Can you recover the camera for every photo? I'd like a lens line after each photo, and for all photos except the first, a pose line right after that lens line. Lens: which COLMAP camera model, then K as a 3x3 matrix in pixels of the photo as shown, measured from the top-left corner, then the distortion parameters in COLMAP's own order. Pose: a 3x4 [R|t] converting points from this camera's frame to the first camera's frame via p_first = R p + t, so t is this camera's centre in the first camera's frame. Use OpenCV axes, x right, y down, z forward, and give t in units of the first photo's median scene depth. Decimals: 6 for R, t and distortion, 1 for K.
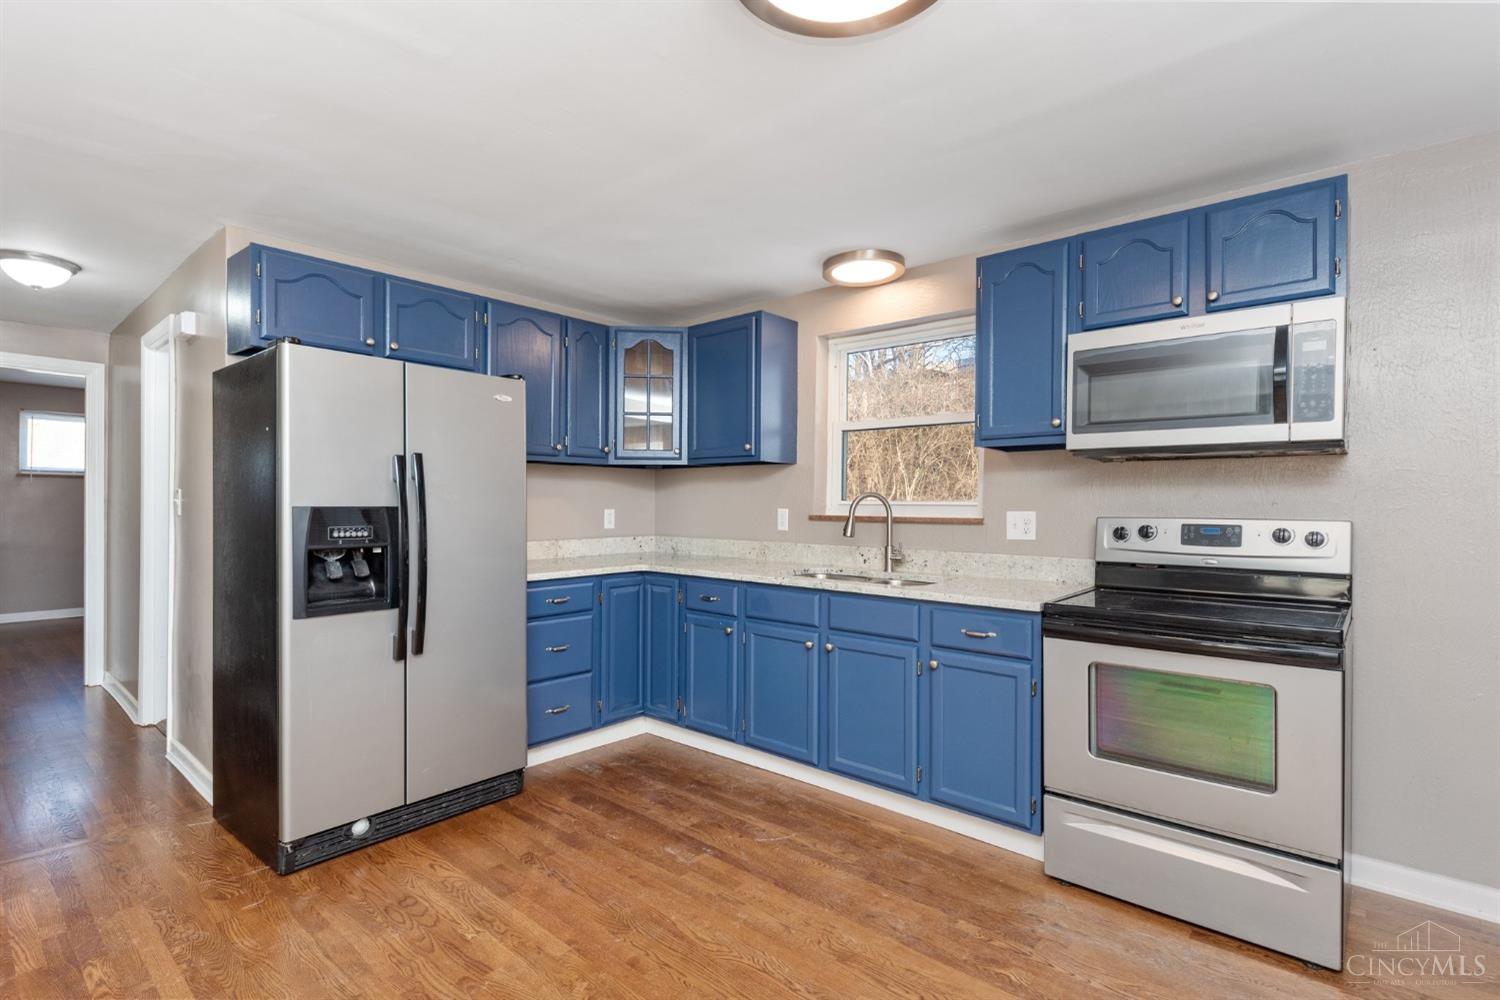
lens RADIAL K [[725.1, 0, 744.9], [0, 725.1, 507.4], [0, 0, 1]] dist [0.004887, -0.003787]
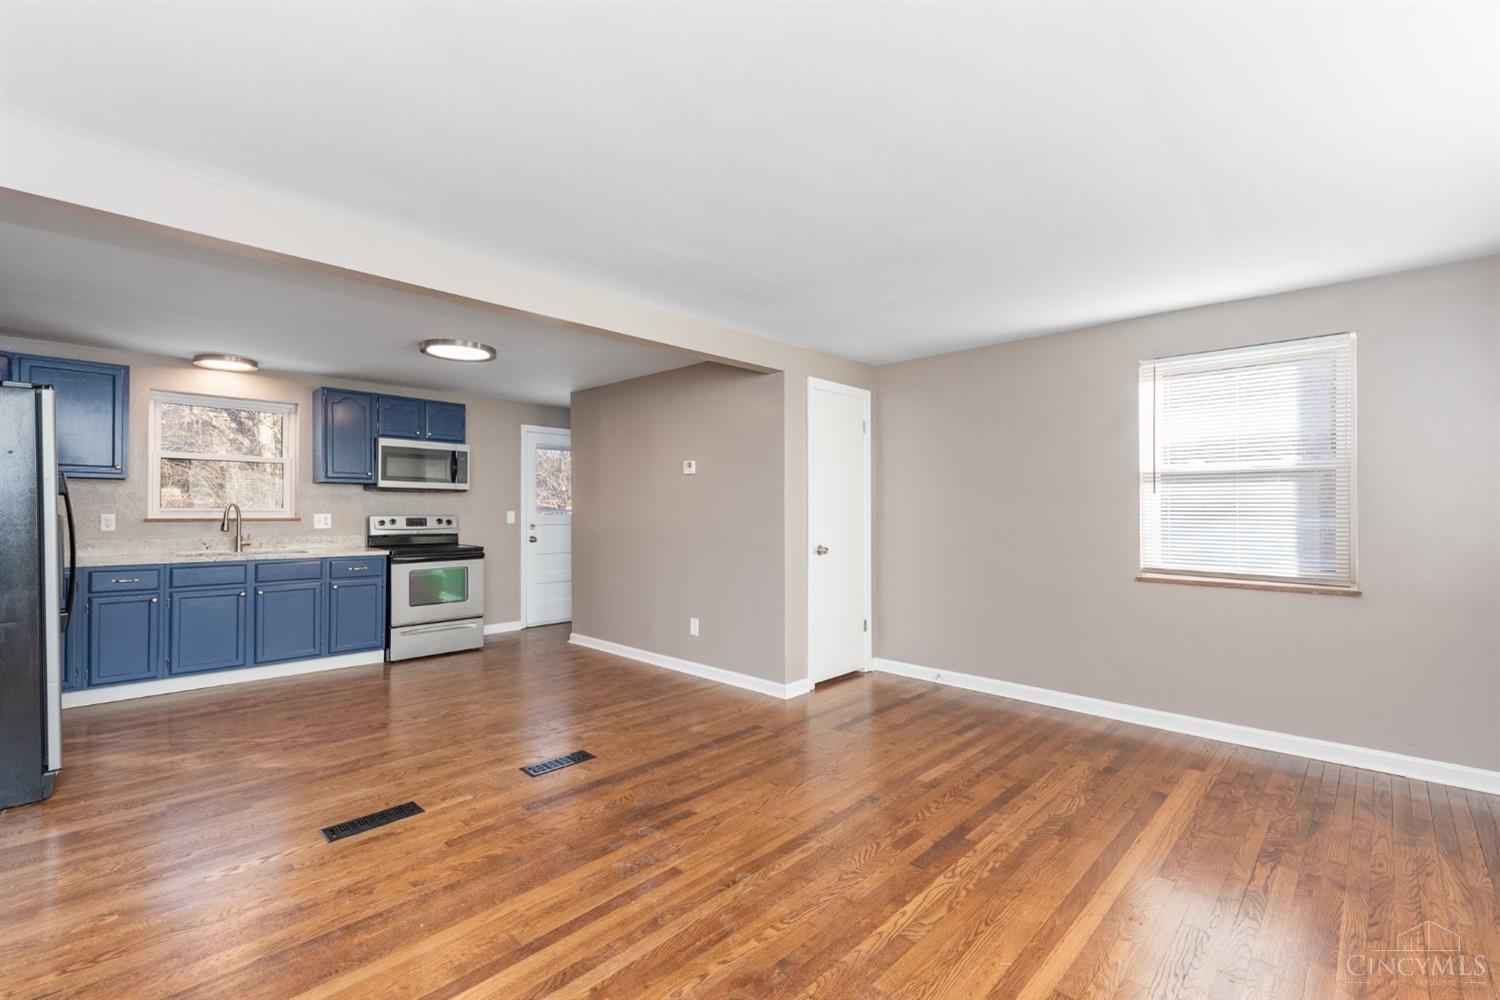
lens RADIAL K [[646.8, 0, 737.4], [0, 646.8, 517.1], [0, 0, 1]] dist [0.008278, -0.001606]
pose [[0.056948, -0.015251, 0.998261, -1.371821], [0.002883, 0.999882, 0.015112, -0.009416], [-0.998373, 0.002017, 0.056985, -0.237982]]
